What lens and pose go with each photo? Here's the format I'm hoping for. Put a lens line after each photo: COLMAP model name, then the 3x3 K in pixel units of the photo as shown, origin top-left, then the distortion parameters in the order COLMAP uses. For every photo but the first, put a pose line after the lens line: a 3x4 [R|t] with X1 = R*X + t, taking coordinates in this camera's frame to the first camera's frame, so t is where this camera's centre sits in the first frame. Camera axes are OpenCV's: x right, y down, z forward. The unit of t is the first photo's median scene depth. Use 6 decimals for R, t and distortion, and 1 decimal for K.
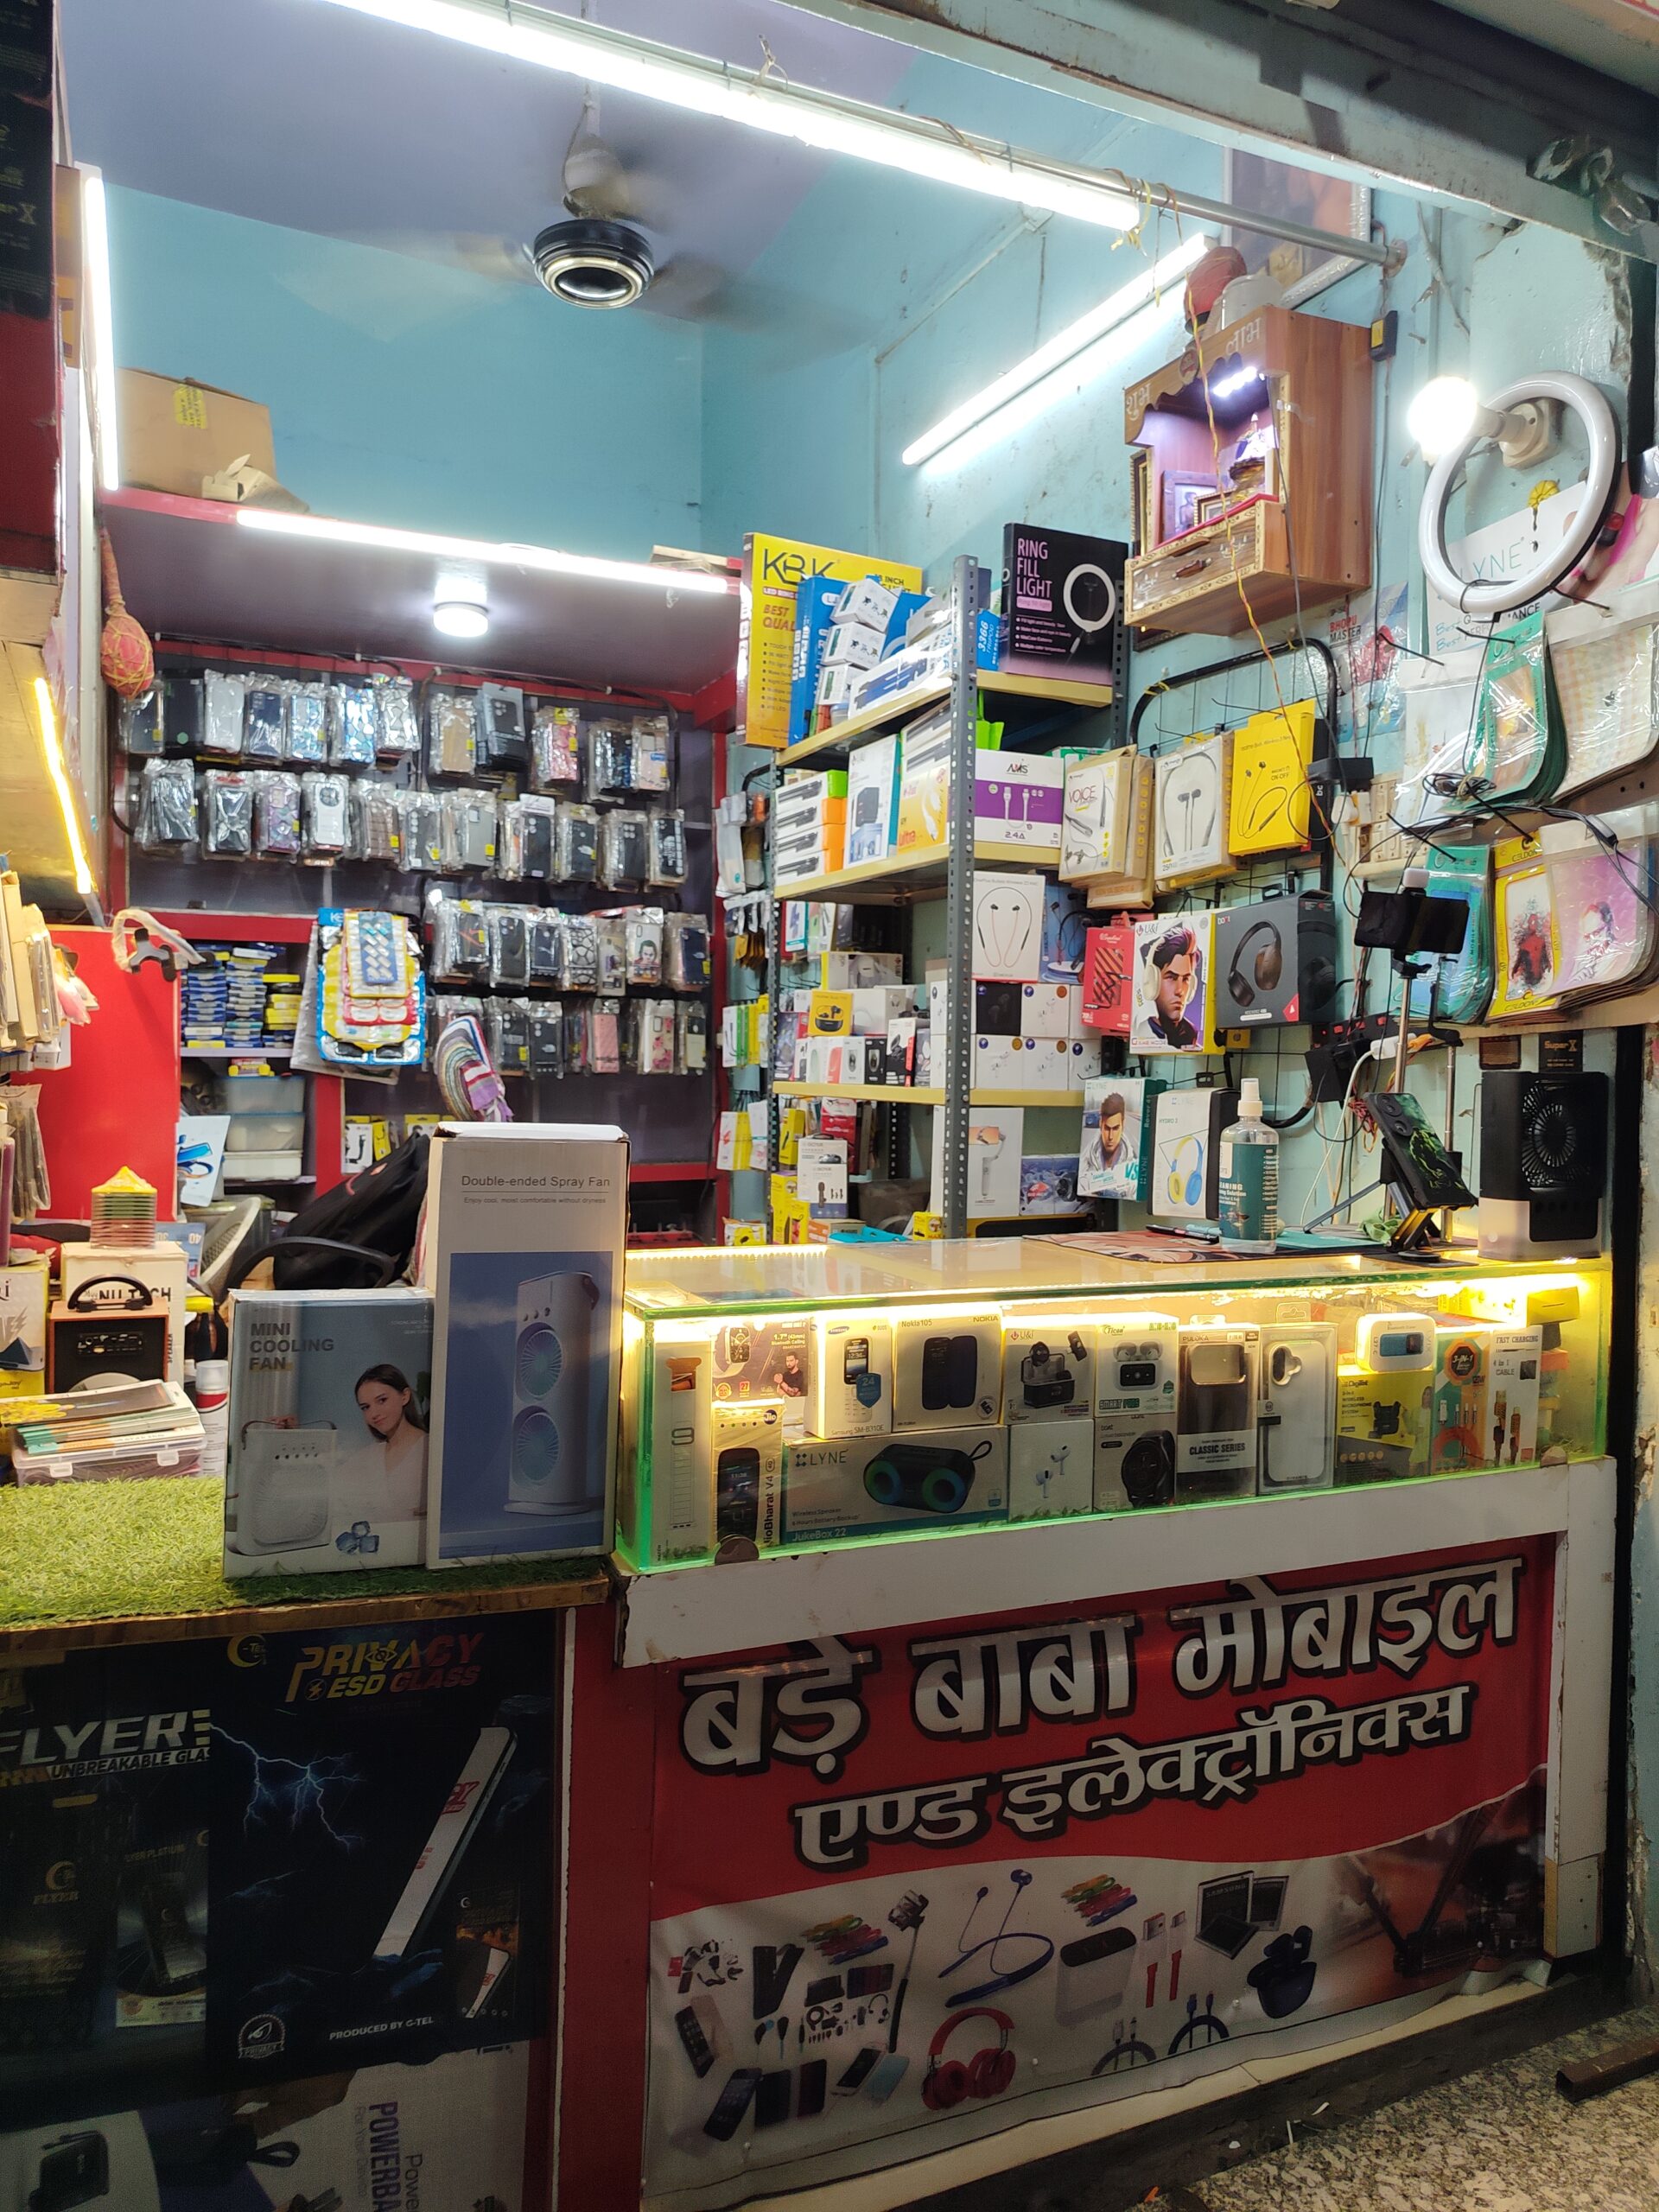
lens RADIAL K [[1575.9, 0, 818.9], [0, 1575.9, 1100.2], [0, 0, 1]] dist [-0.069821, 0.065964]
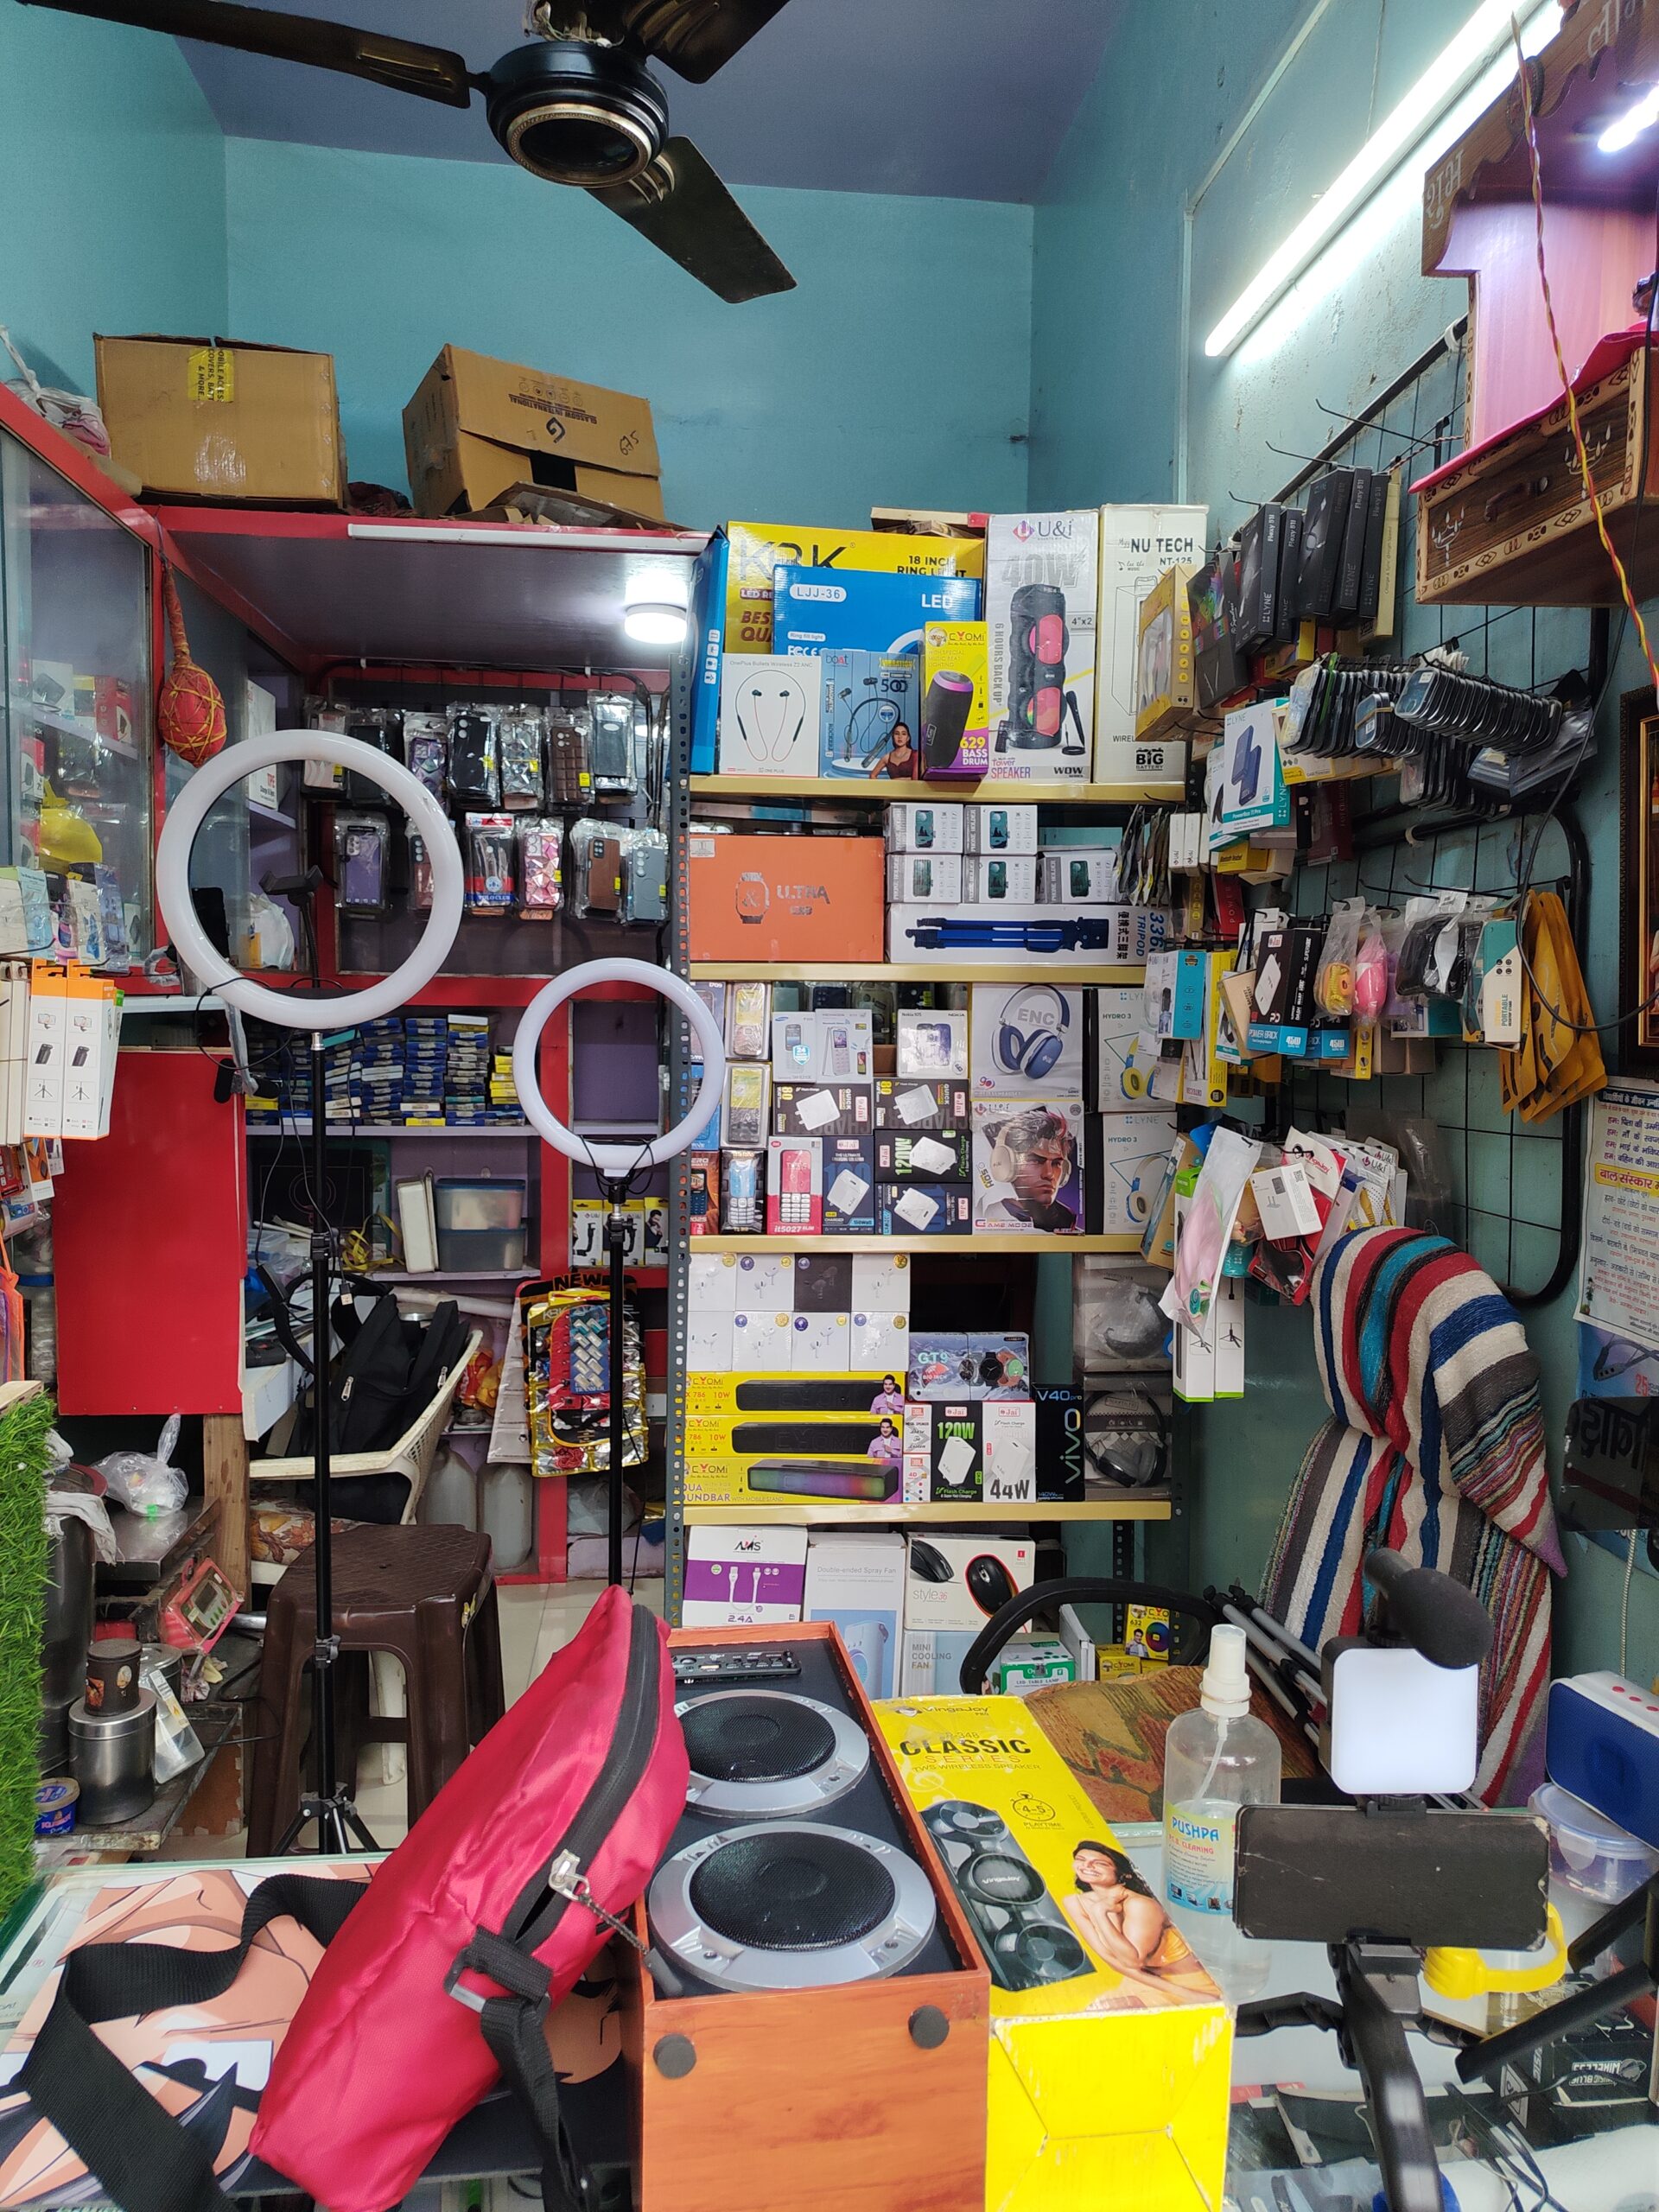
lens RADIAL K [[1575.9, 0, 818.9], [0, 1575.9, 1100.2], [0, 0, 1]] dist [-0.069821, 0.065964]
pose [[0.951933, 0.013419, -0.306012, 0.107011], [-0.001583, 0.999242, 0.038896, -0.096713], [0.306302, -0.036542, 0.951233, 0.259666]]
